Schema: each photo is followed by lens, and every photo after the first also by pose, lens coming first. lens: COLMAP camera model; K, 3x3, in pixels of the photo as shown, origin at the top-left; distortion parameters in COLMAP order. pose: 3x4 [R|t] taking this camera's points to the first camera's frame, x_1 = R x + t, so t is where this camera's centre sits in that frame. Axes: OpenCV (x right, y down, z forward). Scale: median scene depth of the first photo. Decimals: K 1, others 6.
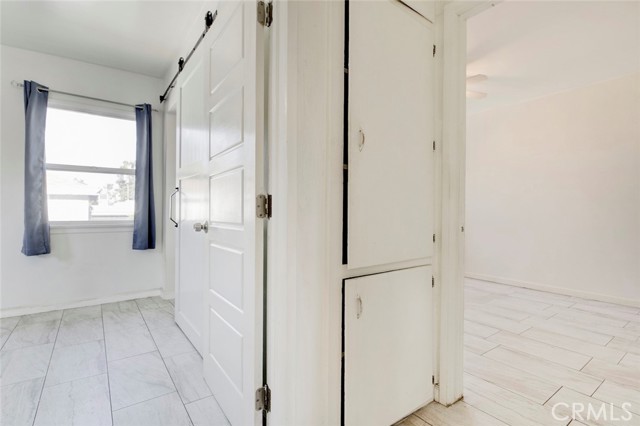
lens RADIAL K [[299.9, 0, 316.5], [0, 299.9, 212.7], [0, 0, 1]] dist [0.013560, -0.000172]
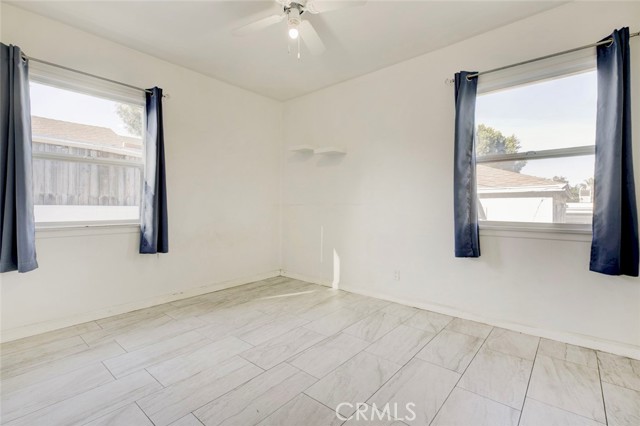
lens RADIAL K [[299.9, 0, 297.6], [0, 299.9, 205.5], [0, 0, 1]] dist [0.013560, -0.000172]
pose [[0.211779, -0.011848, -0.977246, -0.129464], [-0.010573, 0.999840, -0.014413, 0.001068], [0.977260, 0.013385, 0.211620, 0.298692]]
